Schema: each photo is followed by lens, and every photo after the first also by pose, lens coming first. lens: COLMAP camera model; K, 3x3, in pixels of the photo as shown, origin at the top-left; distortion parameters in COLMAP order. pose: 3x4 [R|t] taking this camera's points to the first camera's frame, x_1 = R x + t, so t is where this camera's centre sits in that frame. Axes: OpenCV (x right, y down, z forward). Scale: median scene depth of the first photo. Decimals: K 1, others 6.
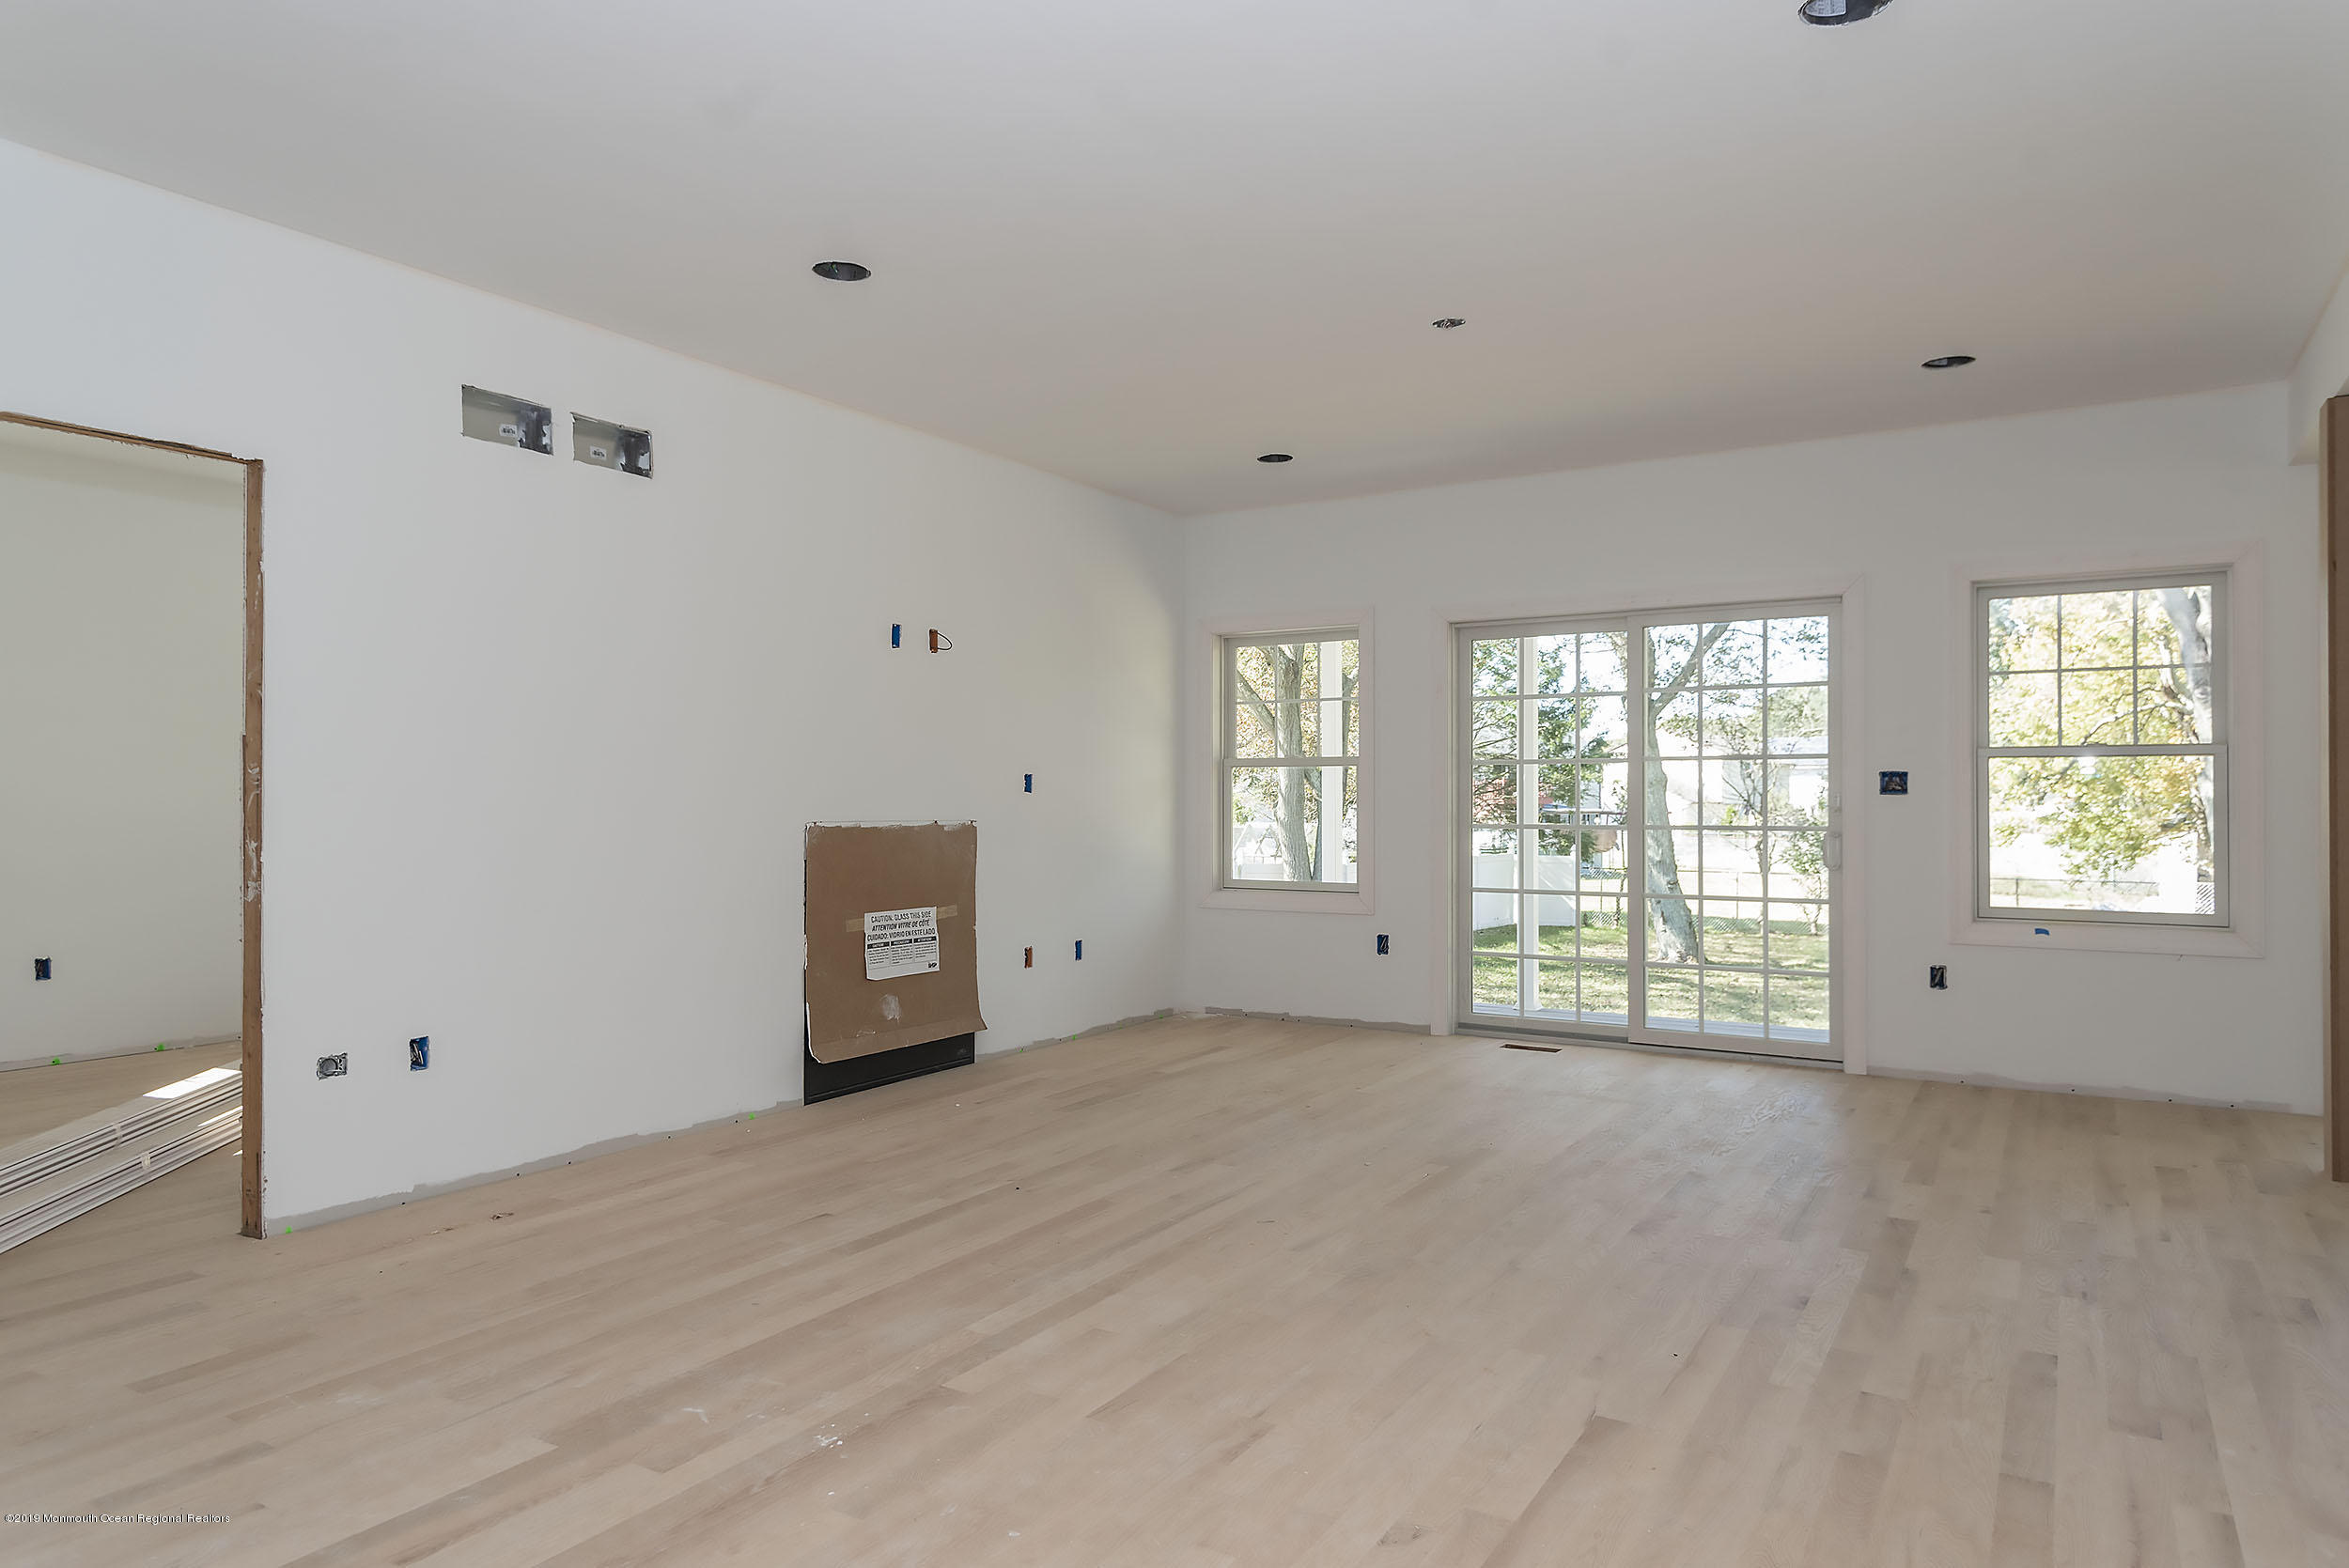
lens RADIAL K [[1473.5, 0, 1174.5], [0, 1473.5, 783.9], [0, 0, 1]] dist [0.017440, -0.005485]
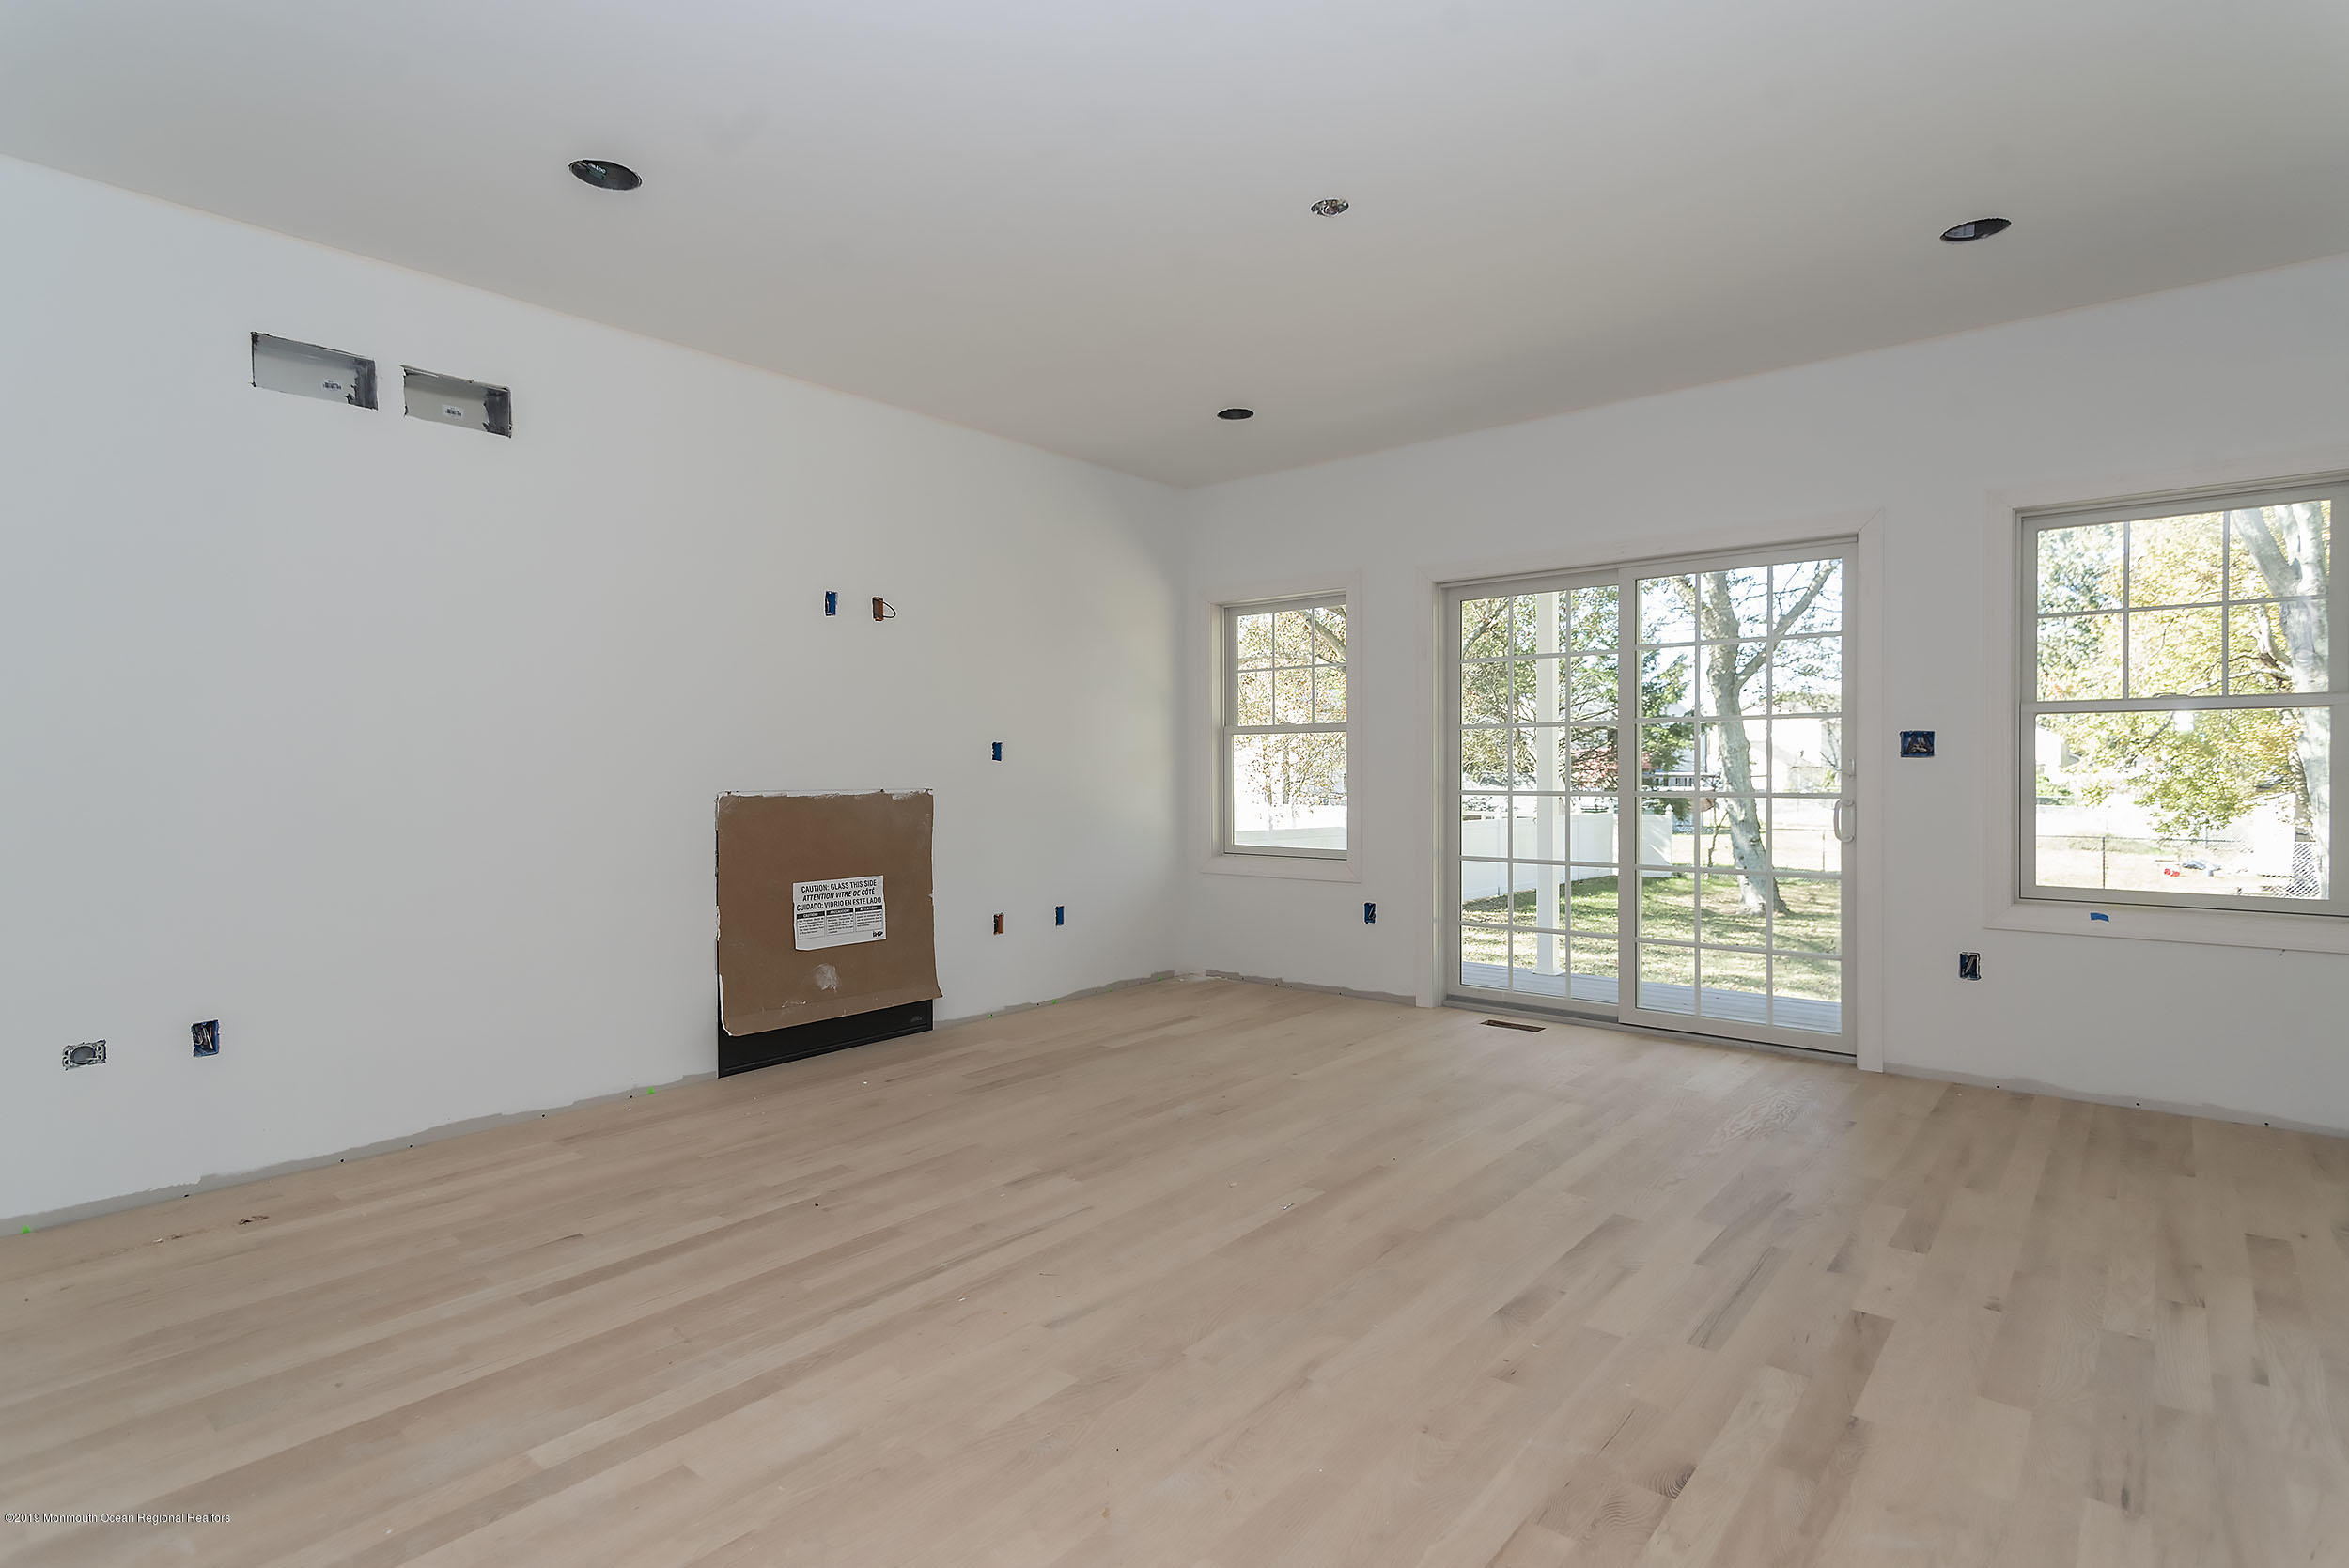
lens RADIAL K [[1192.4, 0, 1174.8], [0, 1192.4, 778.3], [0, 0, 1]] dist [0.012995, -0.002560]
pose [[0.989456, -0.003492, -0.144795, 0.165448], [0.006422, 0.999784, 0.019773, 0.002869], [0.144694, -0.020494, 0.989264, 0.250489]]
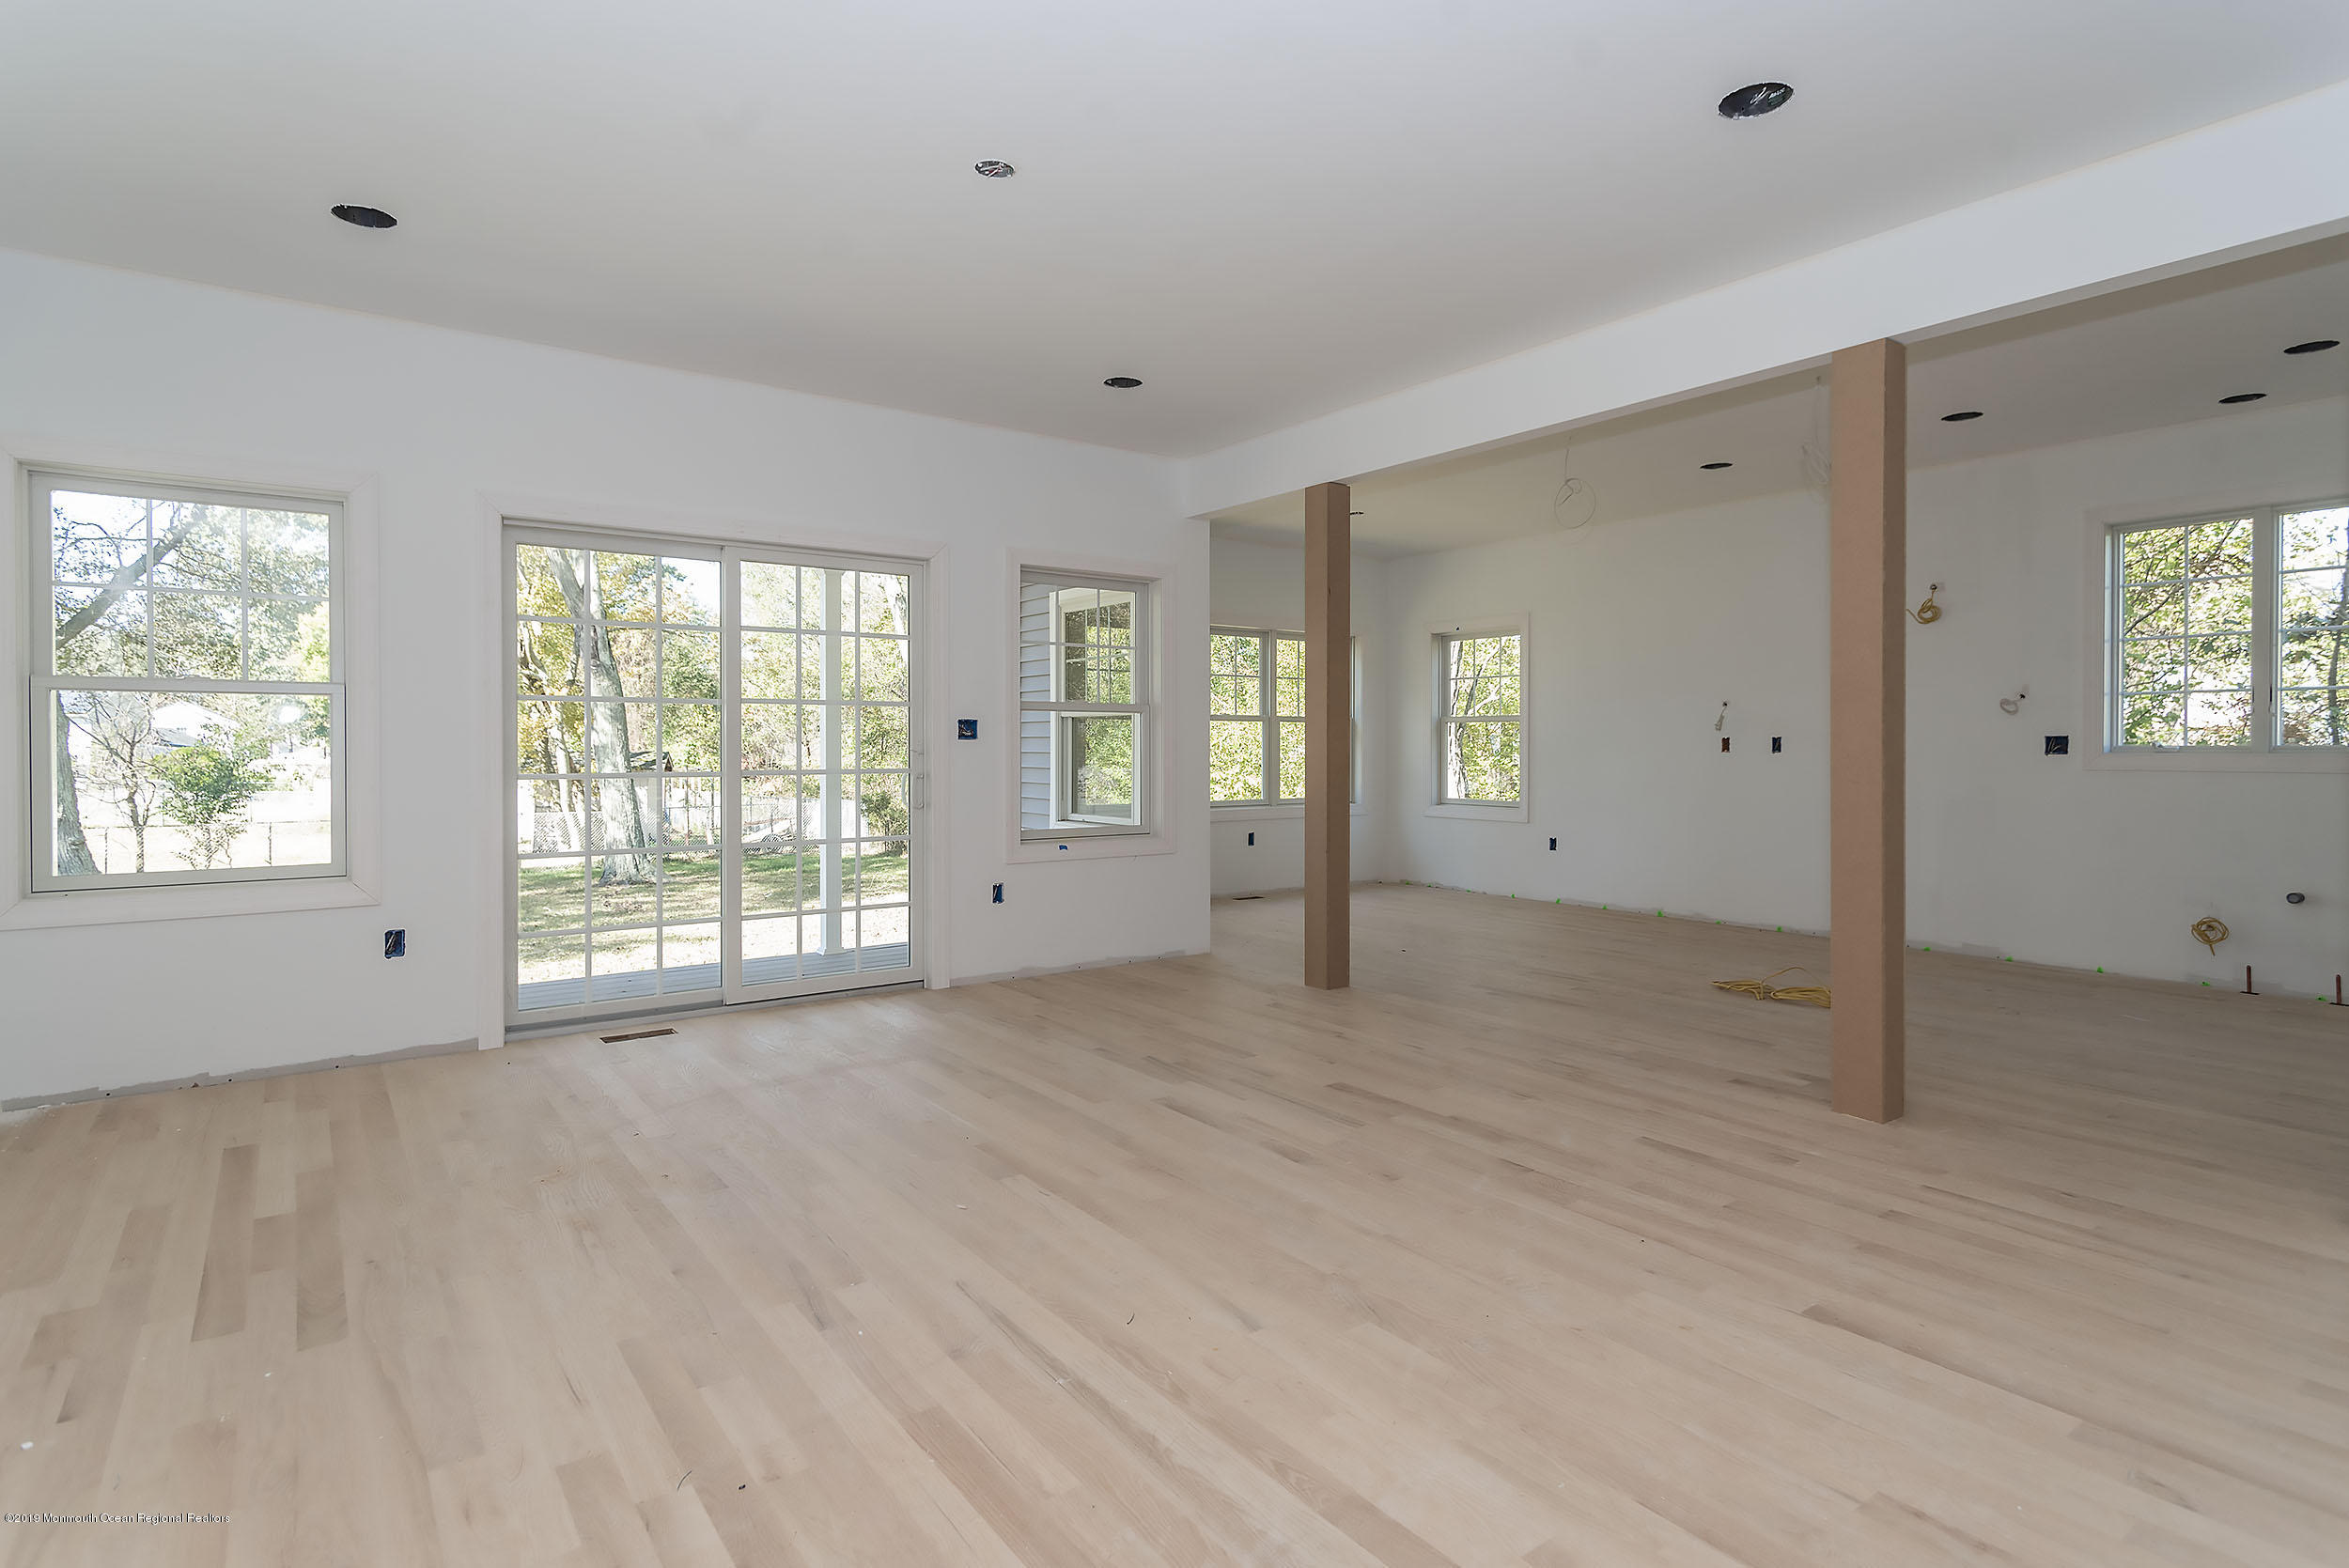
lens RADIAL K [[1192.4, 0, 1182.6], [0, 1192.4, 769.0], [0, 0, 1]] dist [0.012995, -0.002560]
pose [[0.371068, -0.017274, 0.928445, -0.337869], [-0.007903, 0.999732, 0.021760, 0.009212], [-0.928572, -0.015412, 0.370832, 0.547030]]
